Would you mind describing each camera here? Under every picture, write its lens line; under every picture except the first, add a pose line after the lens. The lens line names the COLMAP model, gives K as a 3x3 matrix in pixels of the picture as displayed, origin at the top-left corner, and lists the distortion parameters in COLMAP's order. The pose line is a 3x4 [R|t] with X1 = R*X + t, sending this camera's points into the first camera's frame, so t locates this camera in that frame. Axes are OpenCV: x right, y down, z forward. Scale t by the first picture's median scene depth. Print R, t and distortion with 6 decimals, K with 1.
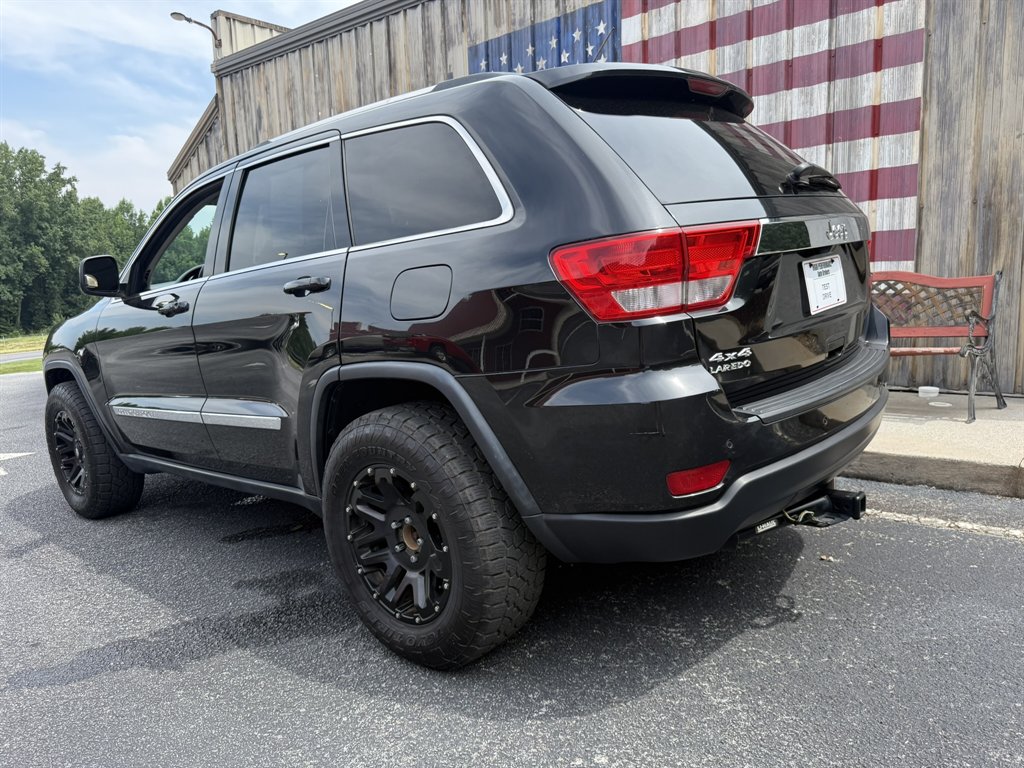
lens RADIAL K [[730.8, 0, 510.2], [0, 730.8, 393.9], [0, 0, 1]] dist [0.000734, -0.005929]
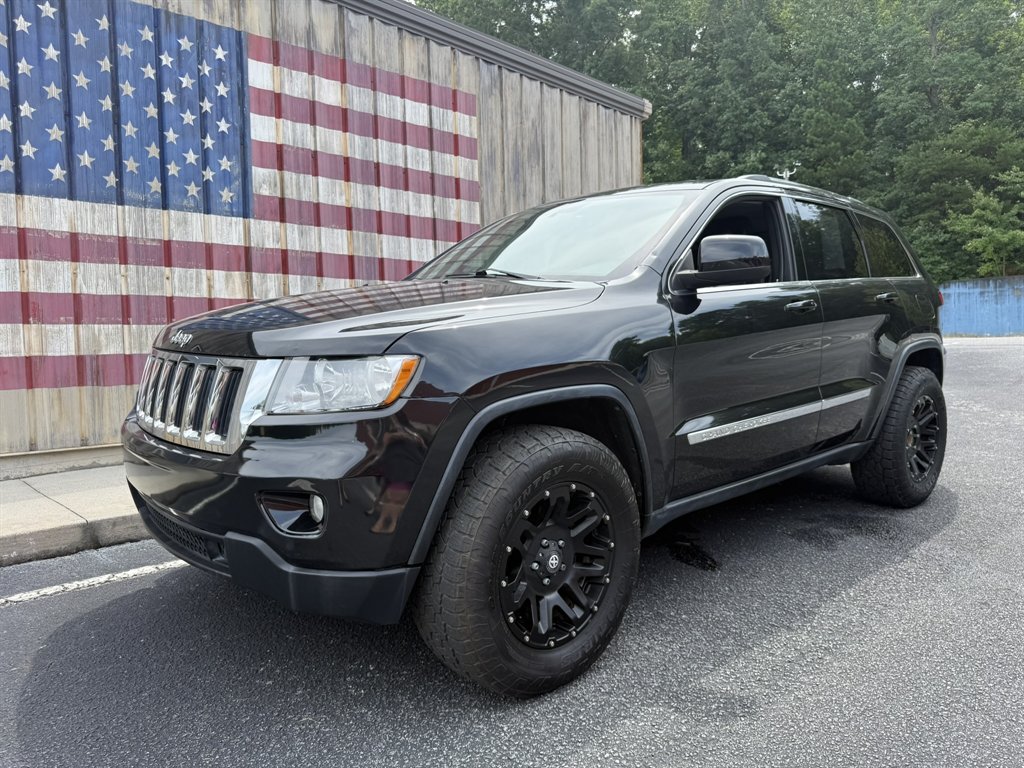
lens RADIAL K [[730.8, 0, 520.1], [0, 730.8, 387.3], [0, 0, 1]] dist [0.000734, -0.005929]
pose [[0.113408, -0.008393, 0.993513, -0.899145], [0.159983, 0.987070, -0.009923, -0.035324], [-0.980583, 0.160071, 0.113284, 0.745980]]
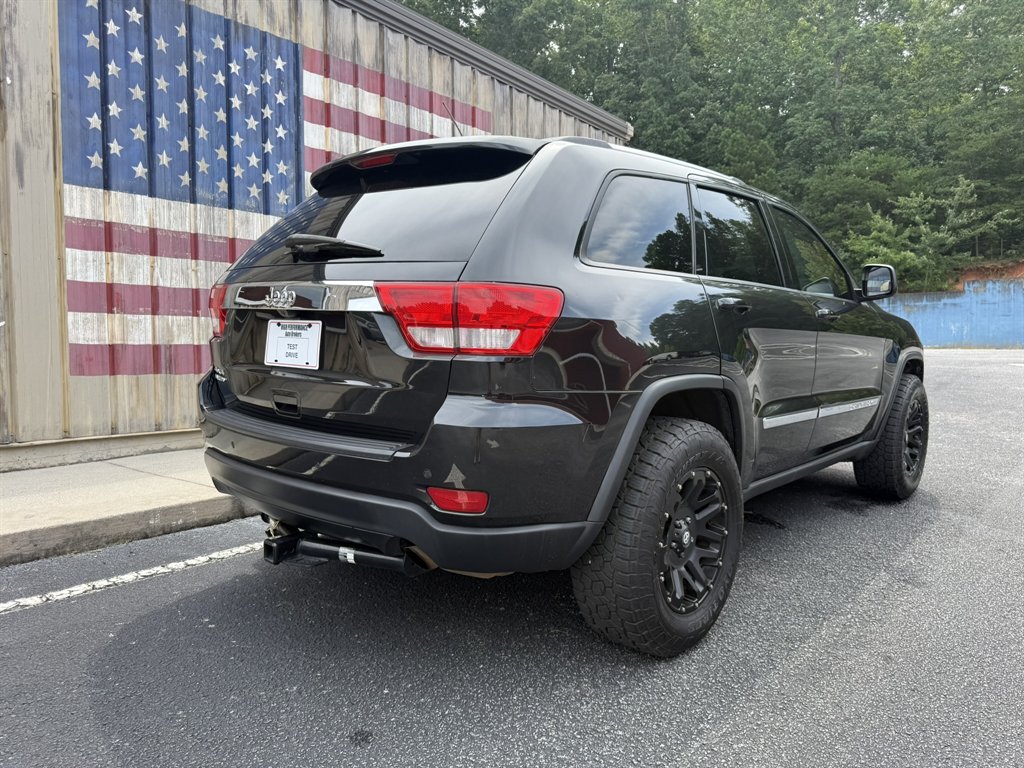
lens RADIAL K [[730.8, 0, 513.1], [0, 730.8, 389.9], [0, 0, 1]] dist [0.000734, -0.005929]
pose [[-0.004485, -0.008165, 0.999957, -1.029115], [0.143500, 0.989612, 0.008724, -0.055106], [-0.989640, 0.143532, -0.003267, 0.943520]]
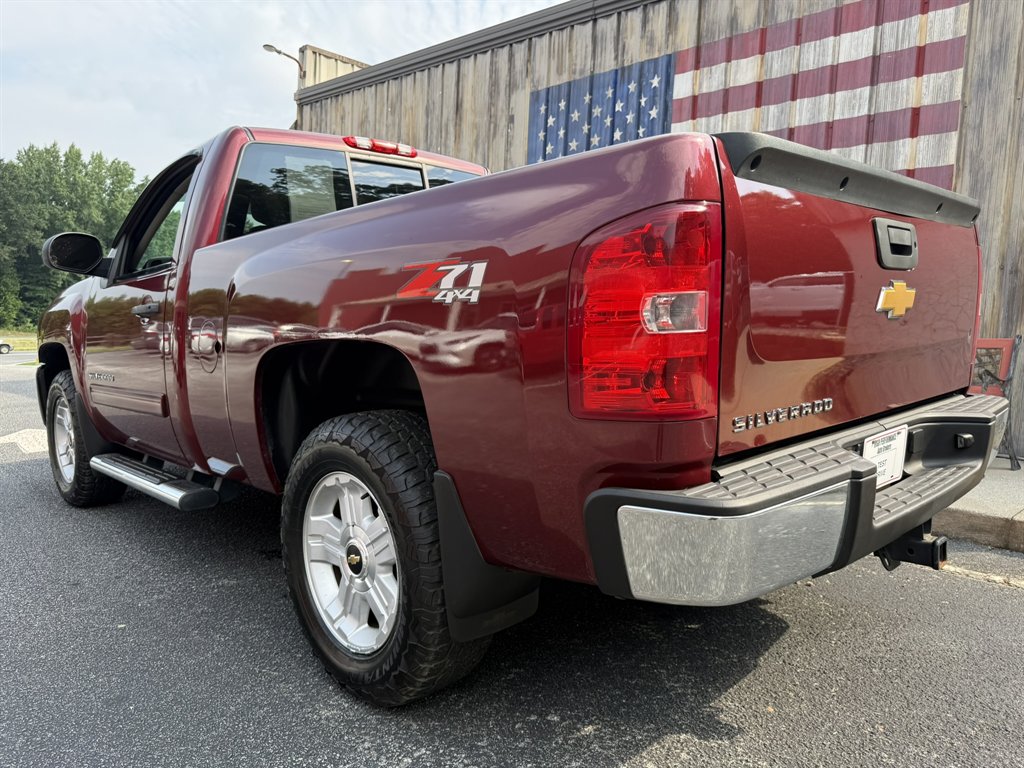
lens RADIAL K [[730.8, 0, 509.2], [0, 730.8, 385.6], [0, 0, 1]] dist [0.000734, -0.005929]
pose [[0.993871, 0.088081, -0.066804, 0.029448], [-0.092110, 0.993950, -0.059832, 0.024301], [0.061130, 0.065619, 0.995971, -0.047785]]
